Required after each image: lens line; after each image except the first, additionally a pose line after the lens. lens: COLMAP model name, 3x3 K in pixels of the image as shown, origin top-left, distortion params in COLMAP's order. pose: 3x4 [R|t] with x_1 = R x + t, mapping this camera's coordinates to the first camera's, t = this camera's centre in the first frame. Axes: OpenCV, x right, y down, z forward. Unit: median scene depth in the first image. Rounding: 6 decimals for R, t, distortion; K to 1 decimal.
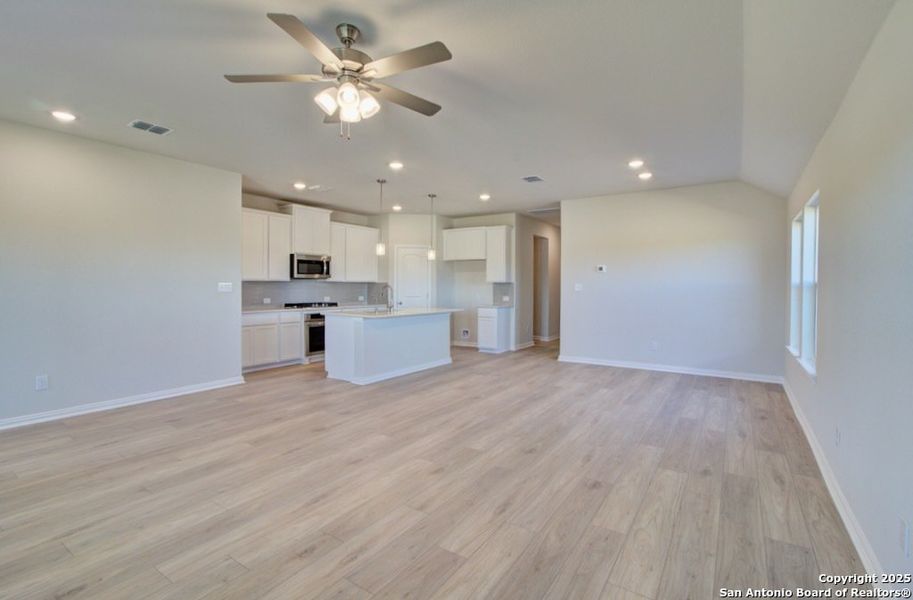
lens RADIAL K [[416.5, 0, 457.7], [0, 416.5, 294.7], [0, 0, 1]] dist [0.003684, 0.002732]
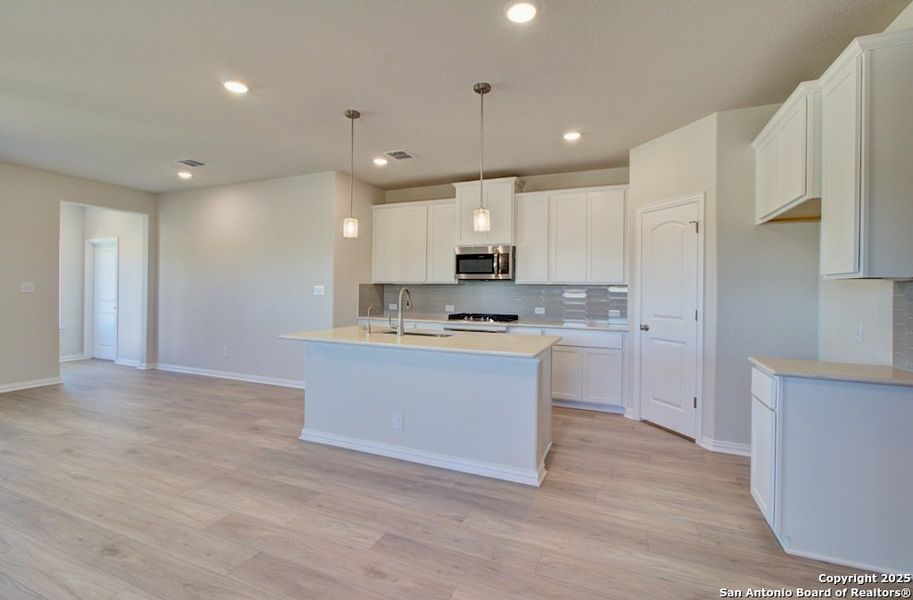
lens RADIAL K [[416.5, 0, 452.5], [0, 416.5, 290.8], [0, 0, 1]] dist [0.003684, 0.002732]
pose [[0.182380, -0.000348, -0.983228, 0.356477], [-0.028208, 0.999586, -0.005586, -0.015359], [0.982823, 0.028753, 0.182295, 0.851709]]
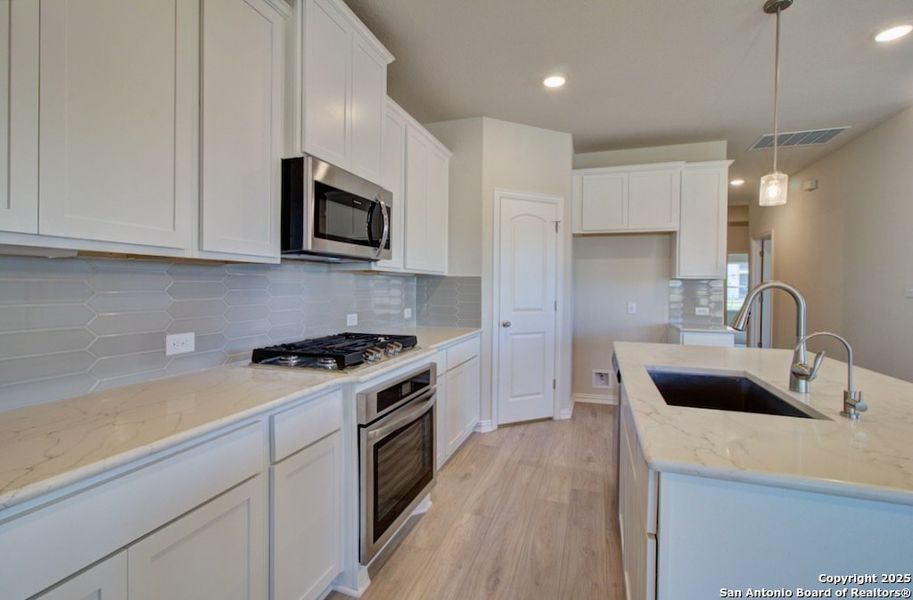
lens RADIAL K [[416.5, 0, 467.3], [0, 416.5, 292.2], [0, 0, 1]] dist [0.003684, 0.002732]
pose [[0.963971, 0.000721, 0.266007, -0.360197], [-0.000459, 0.999999, -0.001046, -0.015174], [-0.266007, 0.000886, 0.963971, 0.720501]]
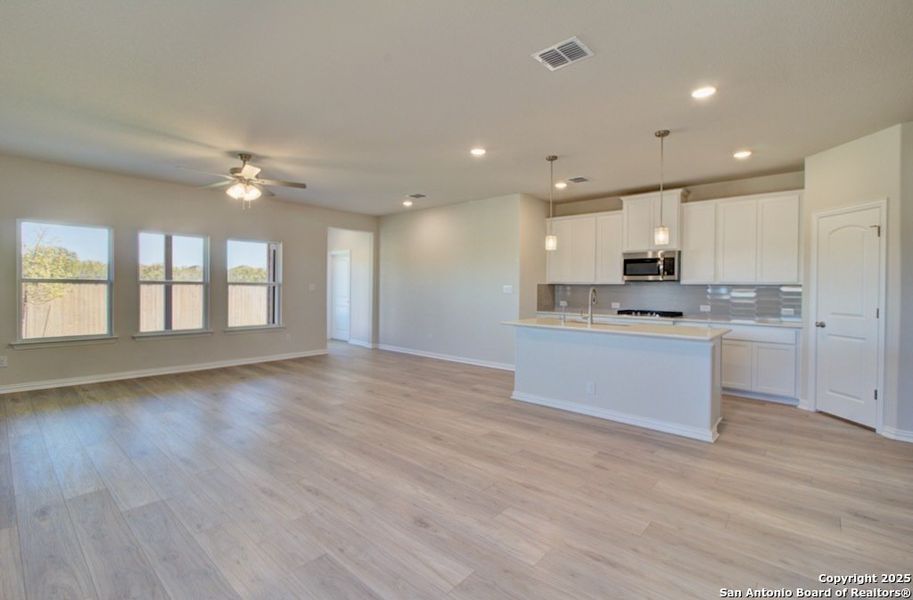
lens RADIAL K [[416.5, 0, 457.5], [0, 416.5, 289.7], [0, 0, 1]] dist [0.003684, 0.002732]
pose [[-0.125273, -0.000856, -0.992122, 0.524201], [-0.030575, 0.999528, 0.002998, -0.012570], [0.991651, 0.030710, -0.125240, 0.760117]]
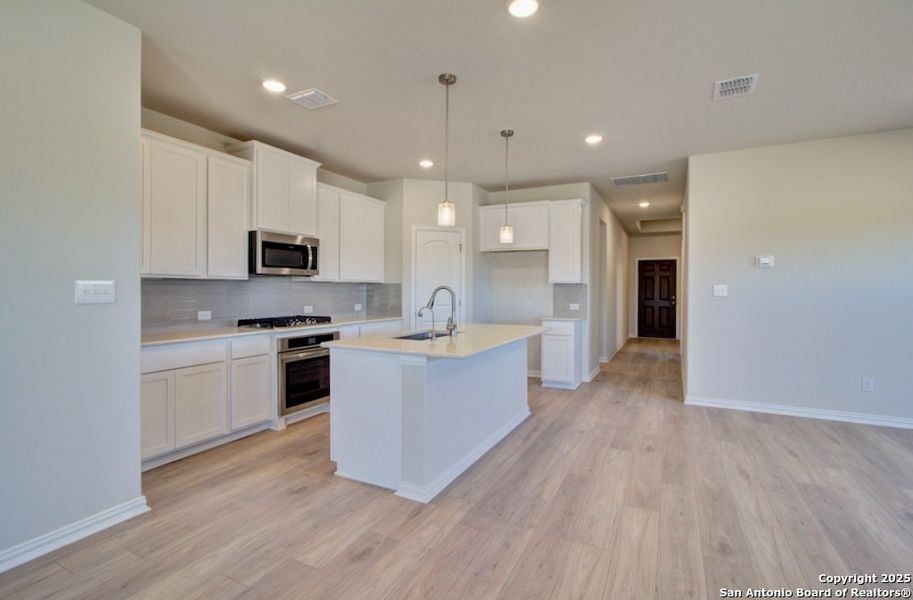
lens RADIAL K [[416.5, 0, 463.4], [0, 416.5, 294.5], [0, 0, 1]] dist [0.003684, 0.002732]
pose [[0.991817, -0.002092, 0.127647, -0.188519], [0.002798, 0.999982, -0.005353, -0.009009], [-0.127634, 0.005666, 0.991805, 0.410357]]
